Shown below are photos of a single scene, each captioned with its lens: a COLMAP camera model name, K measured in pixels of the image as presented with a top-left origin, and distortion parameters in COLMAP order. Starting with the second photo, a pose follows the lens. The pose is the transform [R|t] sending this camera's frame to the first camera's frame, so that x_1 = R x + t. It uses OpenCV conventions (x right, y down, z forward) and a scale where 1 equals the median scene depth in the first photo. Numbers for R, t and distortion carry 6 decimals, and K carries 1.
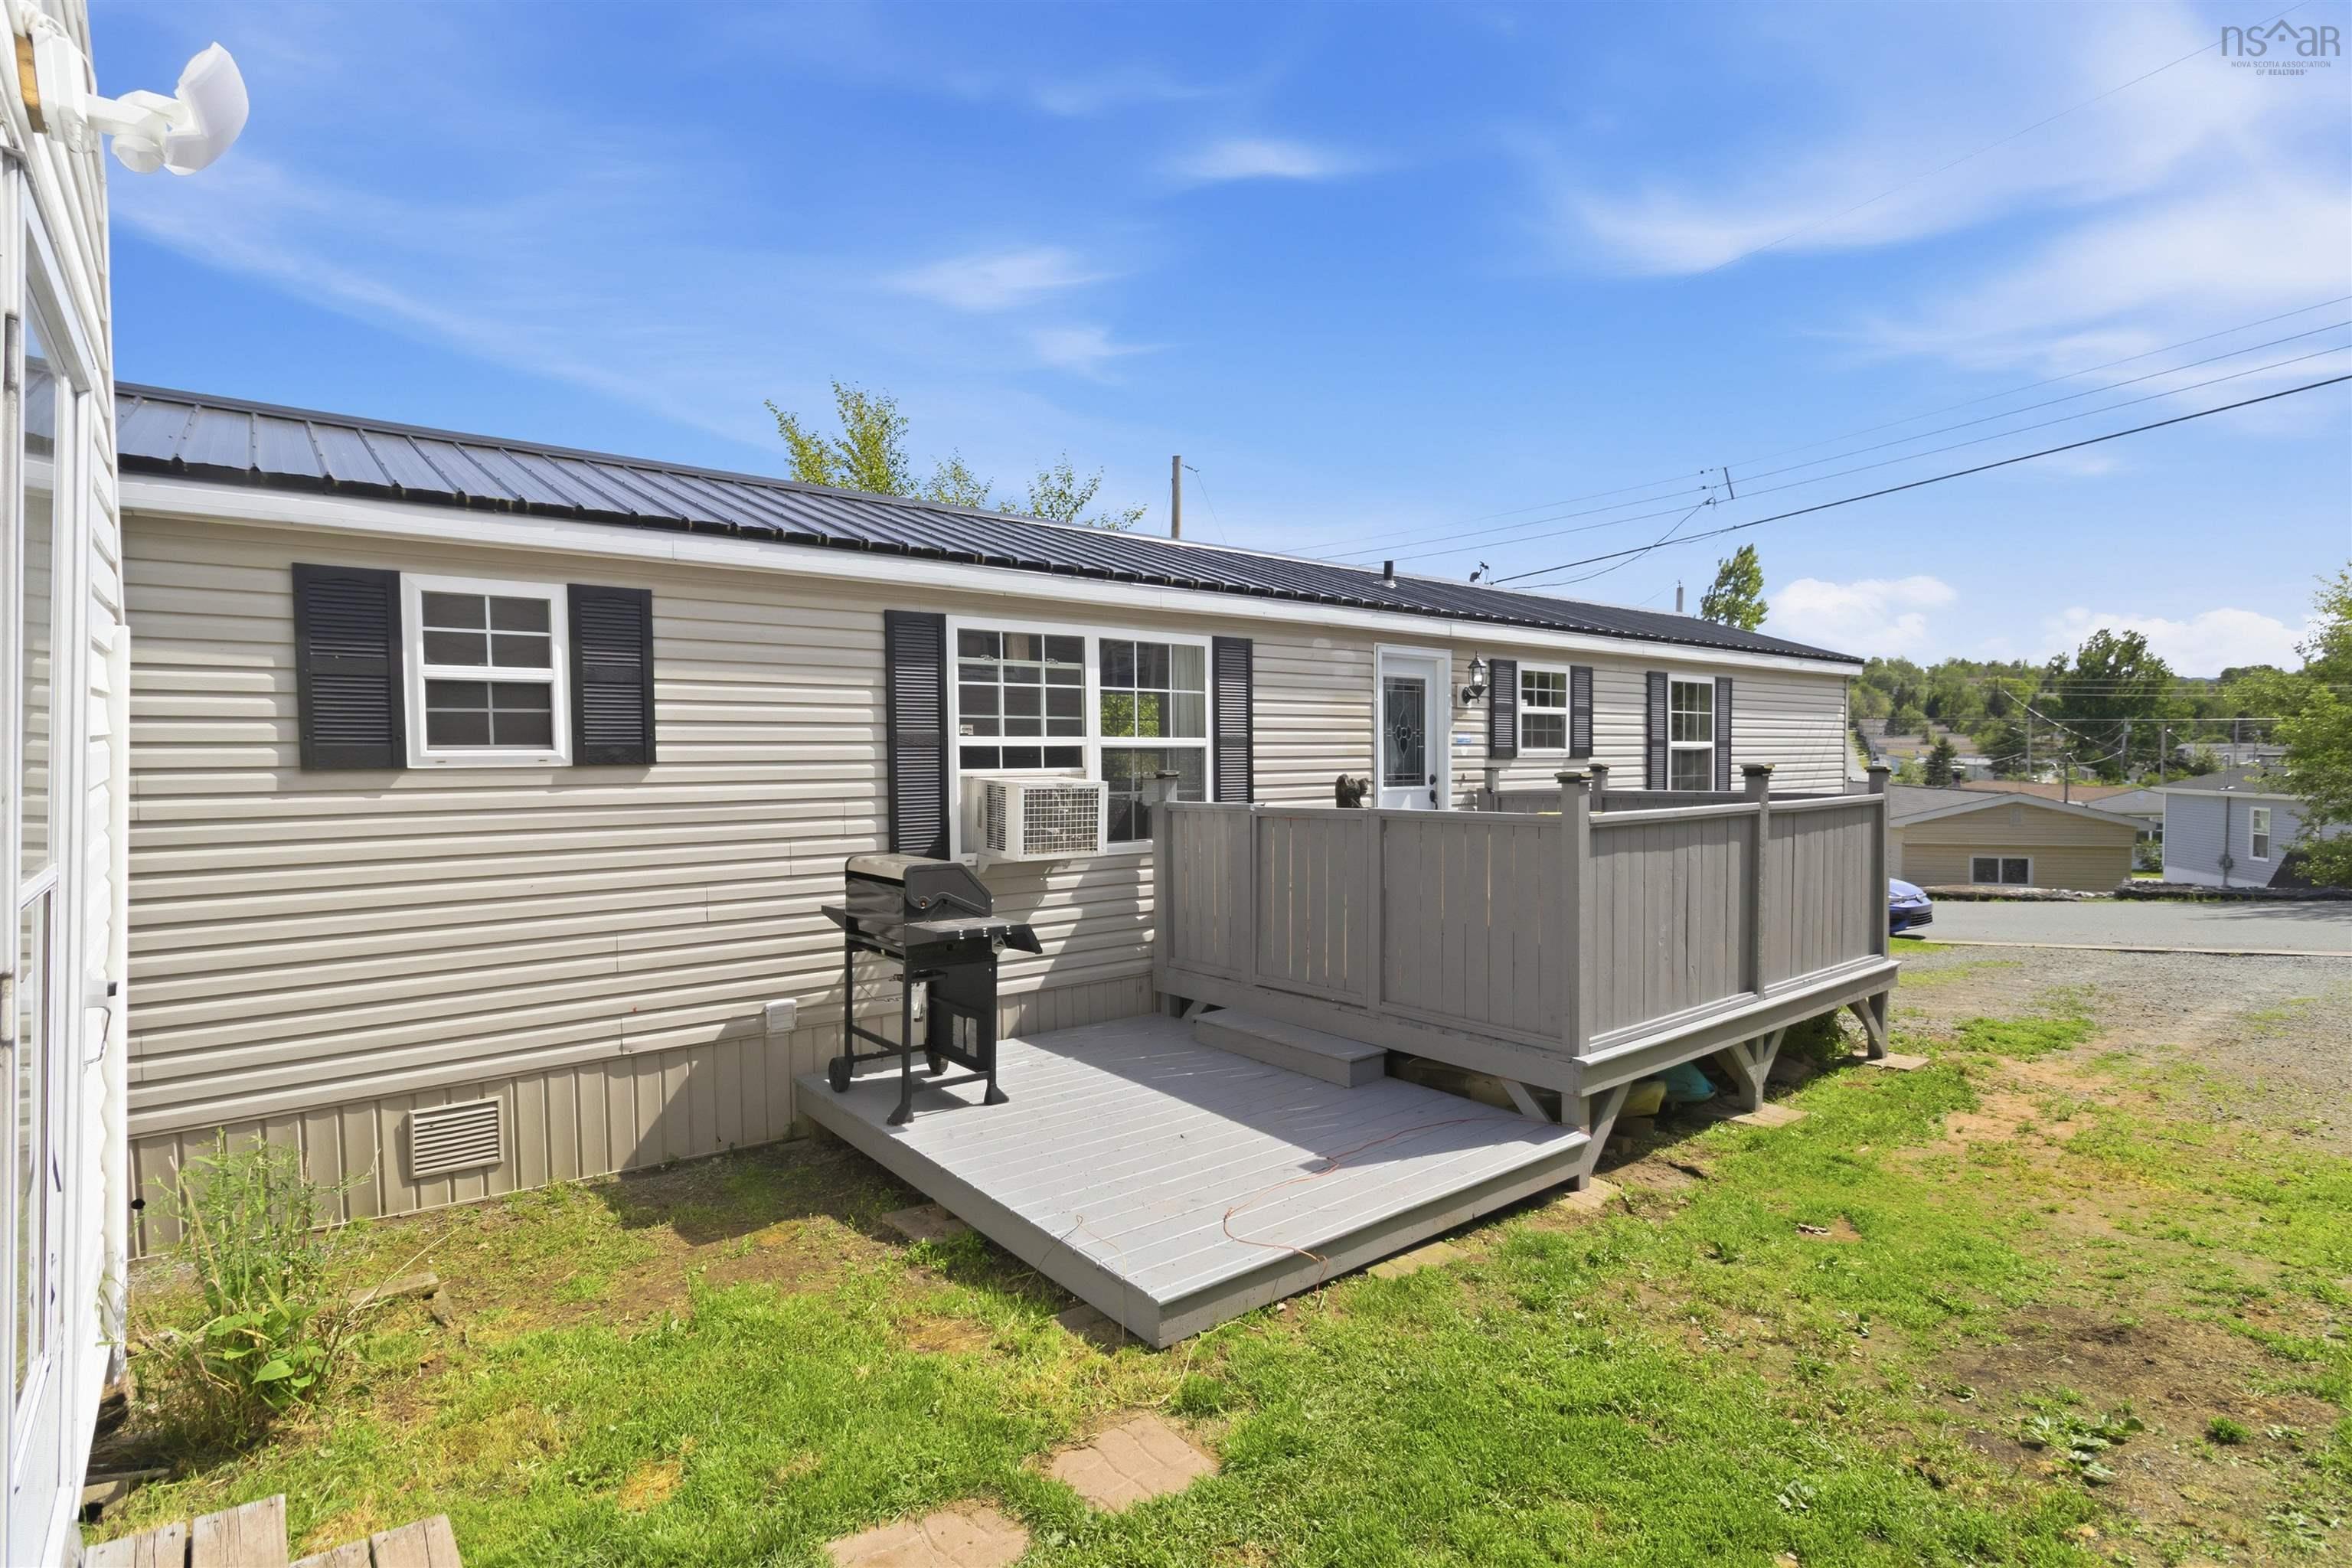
lens RADIAL K [[1111.0, 0, 1173.3], [0, 1111.0, 790.5], [0, 0, 1]] dist [-0.003287, 0.000032]
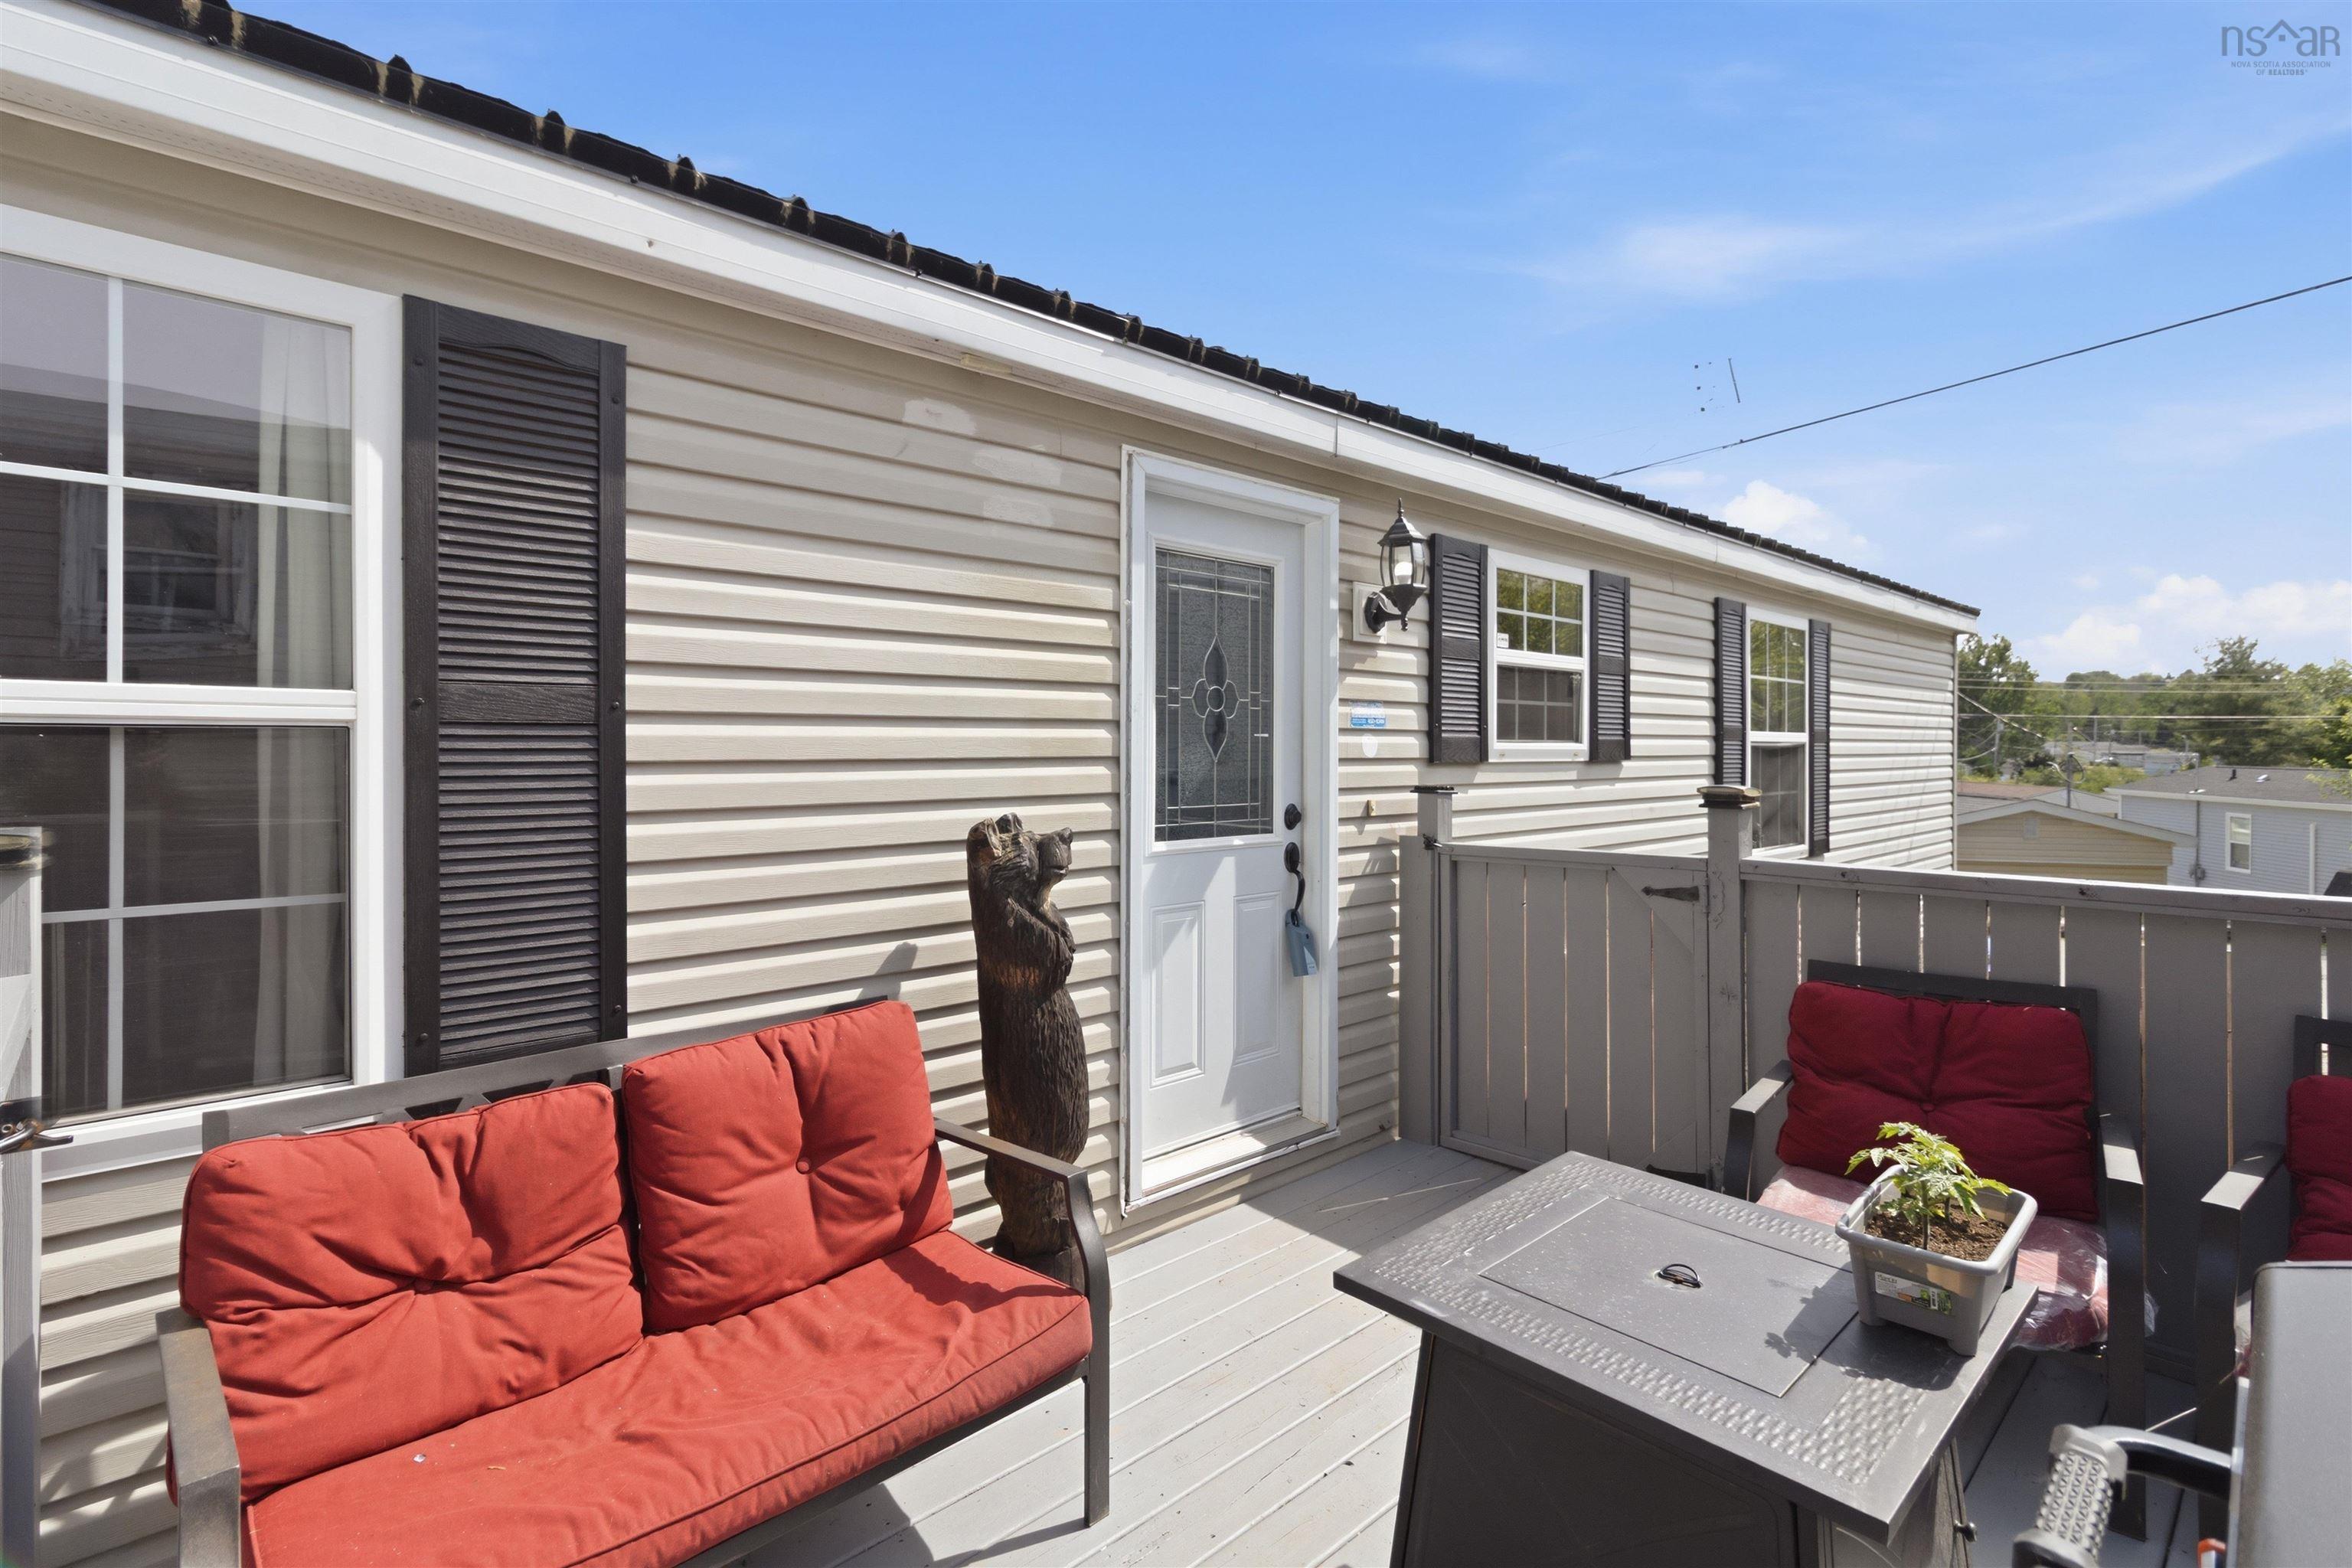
lens RADIAL K [[1111.0, 0, 1170.9], [0, 1111.0, 739.5], [0, 0, 1]] dist [-0.003287, 0.000032]
pose [[0.997655, 0.010791, 0.067583, 0.156256], [-0.008430, 0.999348, -0.035121, -0.022398], [-0.067917, 0.034469, 0.997095, 0.578374]]
